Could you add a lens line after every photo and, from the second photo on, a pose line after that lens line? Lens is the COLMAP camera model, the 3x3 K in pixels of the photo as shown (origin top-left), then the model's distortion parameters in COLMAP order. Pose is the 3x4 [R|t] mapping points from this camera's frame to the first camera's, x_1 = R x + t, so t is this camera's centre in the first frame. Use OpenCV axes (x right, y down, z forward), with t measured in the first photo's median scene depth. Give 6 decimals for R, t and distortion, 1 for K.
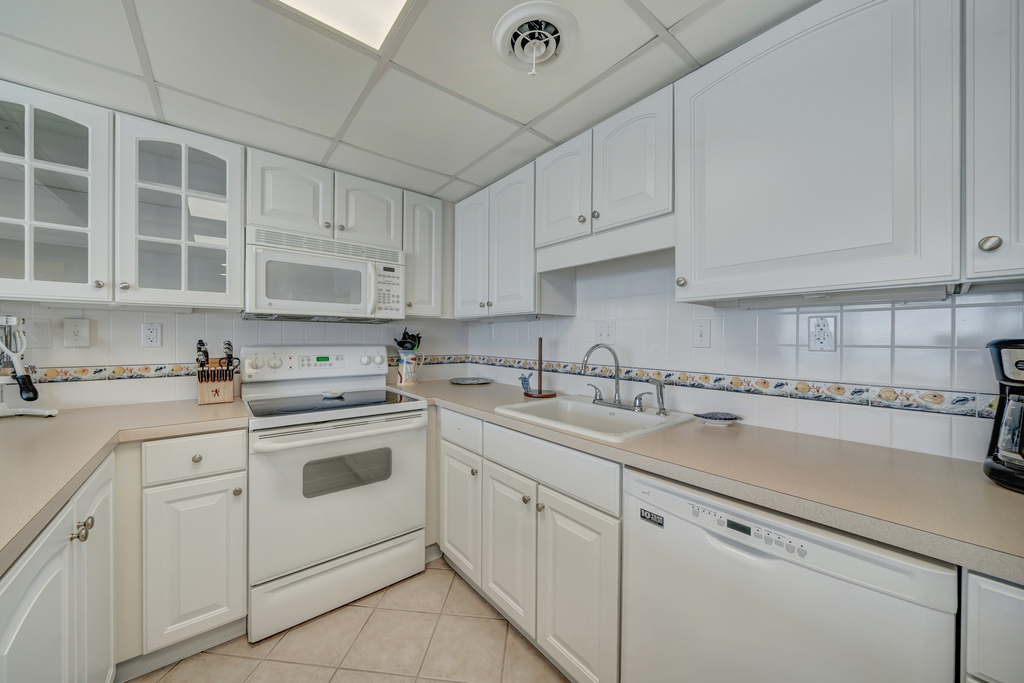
lens RADIAL K [[353.8, 0, 506.5], [0, 353.8, 340.0], [0, 0, 1]] dist [-0.010633, 0.000166]
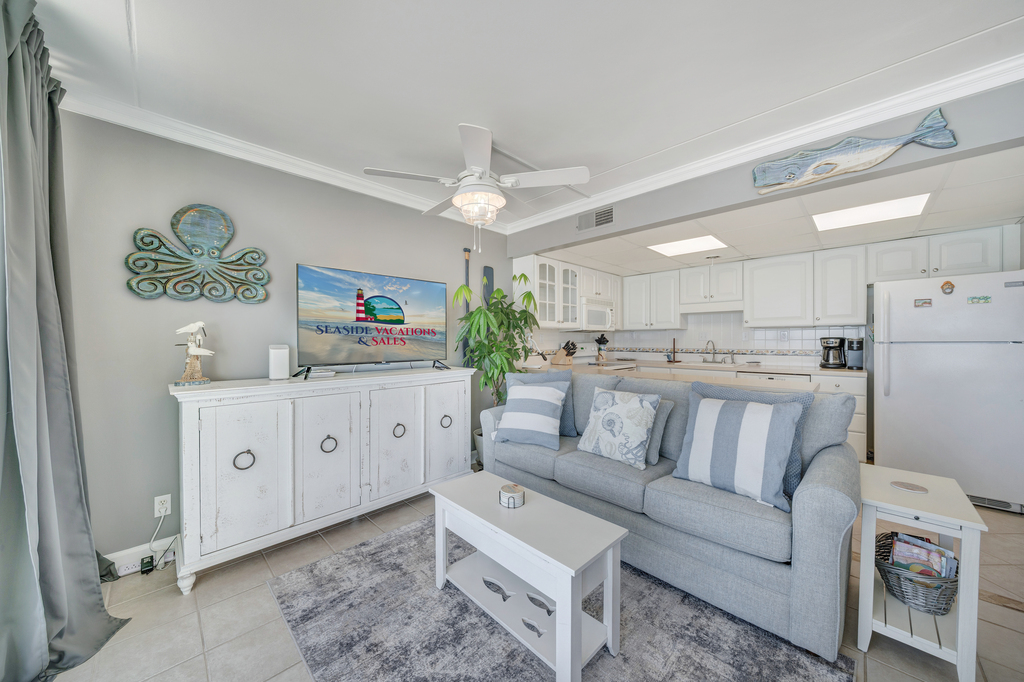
lens RADIAL K [[353.8, 0, 506.4], [0, 353.8, 342.9], [0, 0, 1]] dist [-0.010633, 0.000166]
pose [[0.995934, -0.010657, 0.089455, -1.569503], [0.010253, 0.999935, 0.004979, 0.001821], [-0.089502, -0.004041, 0.995978, -1.612534]]
